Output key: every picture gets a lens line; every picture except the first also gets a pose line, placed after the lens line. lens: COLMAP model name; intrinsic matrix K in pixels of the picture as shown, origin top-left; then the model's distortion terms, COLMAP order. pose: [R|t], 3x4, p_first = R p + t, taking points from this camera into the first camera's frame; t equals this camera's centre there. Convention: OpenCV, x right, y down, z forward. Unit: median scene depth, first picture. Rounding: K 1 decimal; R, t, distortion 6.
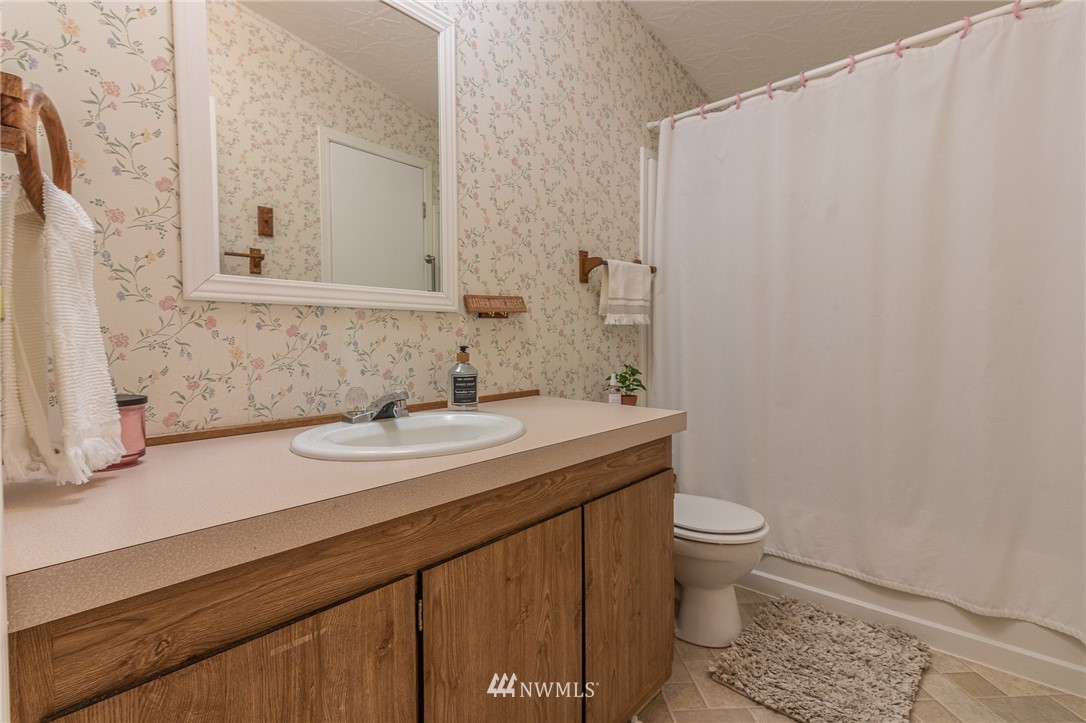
lens RADIAL K [[516.6, 0, 545.1], [0, 516.6, 353.8], [0, 0, 1]] dist [0.005148, 0.000595]
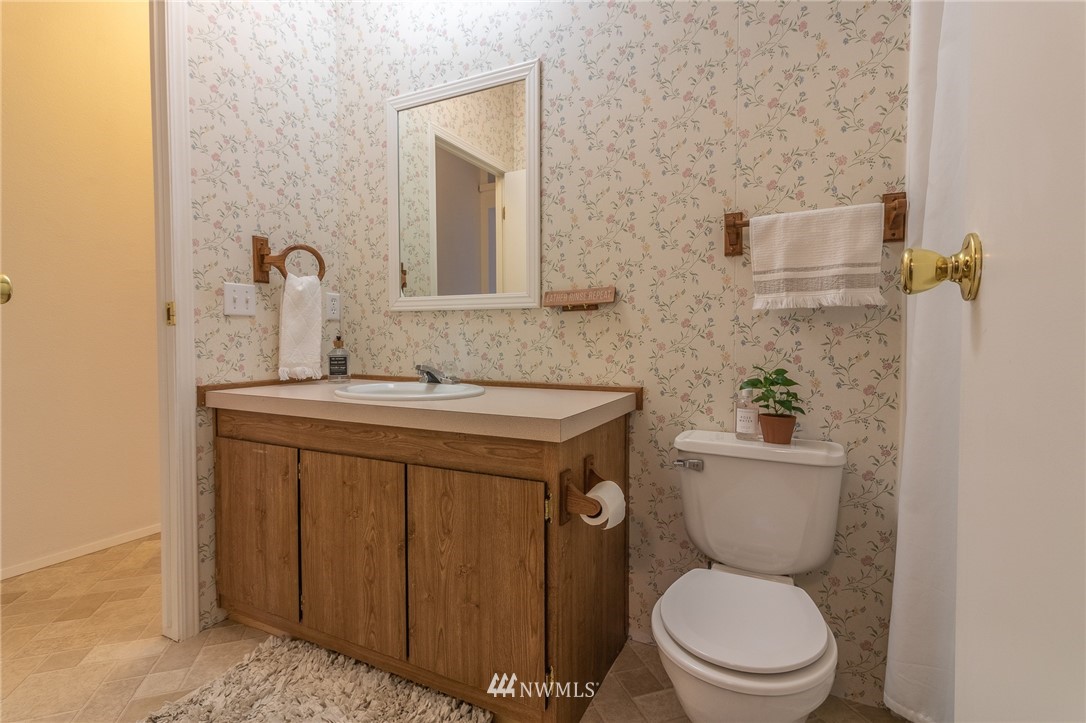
lens RADIAL K [[516.6, 0, 545.1], [0, 516.6, 353.8], [0, 0, 1]] dist [0.005148, 0.000595]
pose [[0.254932, 0.035611, -0.966303, 1.050348], [-0.031751, 0.999091, 0.028443, -0.011328], [0.966438, 0.023430, 0.255831, 0.782376]]
